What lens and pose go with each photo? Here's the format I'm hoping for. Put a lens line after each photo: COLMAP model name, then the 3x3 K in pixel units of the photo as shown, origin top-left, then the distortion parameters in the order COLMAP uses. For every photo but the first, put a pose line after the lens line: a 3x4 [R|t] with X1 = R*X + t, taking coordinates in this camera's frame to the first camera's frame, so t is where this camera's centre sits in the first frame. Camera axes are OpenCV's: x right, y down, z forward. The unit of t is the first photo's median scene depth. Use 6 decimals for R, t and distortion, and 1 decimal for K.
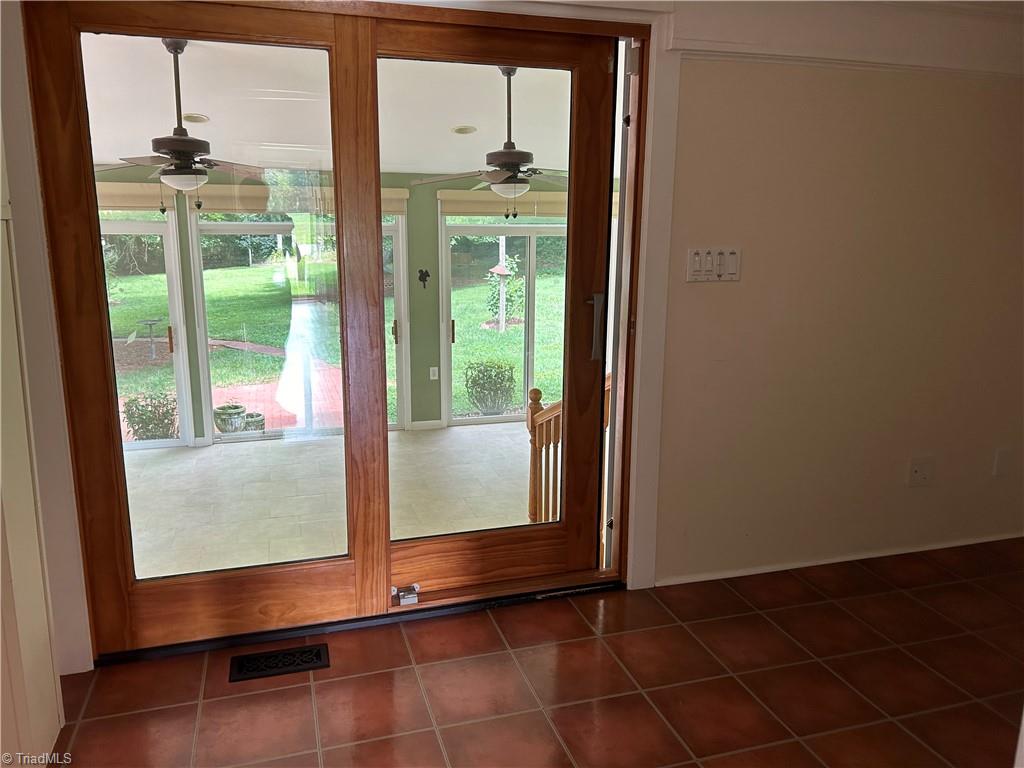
lens RADIAL K [[779.4, 0, 513.7], [0, 779.4, 379.0], [0, 0, 1]] dist [0.033840, -0.004650]
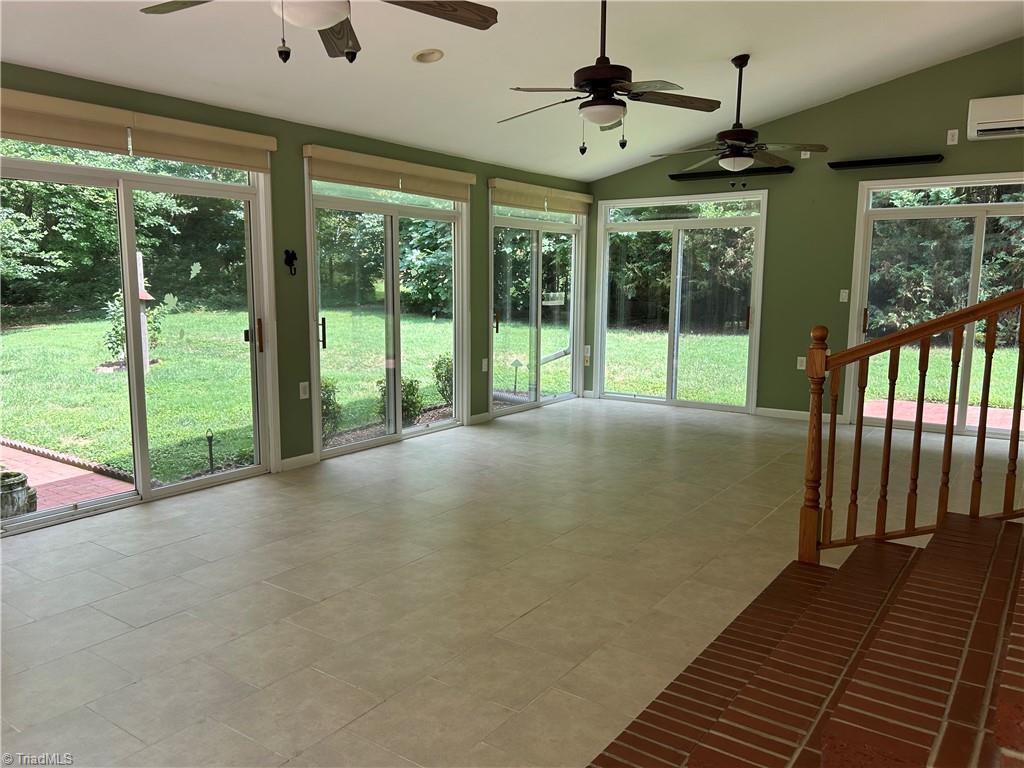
lens RADIAL K [[779.4, 0, 514.6], [0, 779.4, 389.0], [0, 0, 1]] dist [0.033840, -0.004650]
pose [[0.800291, -0.086128, 0.593393, -0.399812], [0.116576, 0.993096, -0.013079, 0.025483], [-0.588170, 0.079642, 0.804806, 0.292310]]
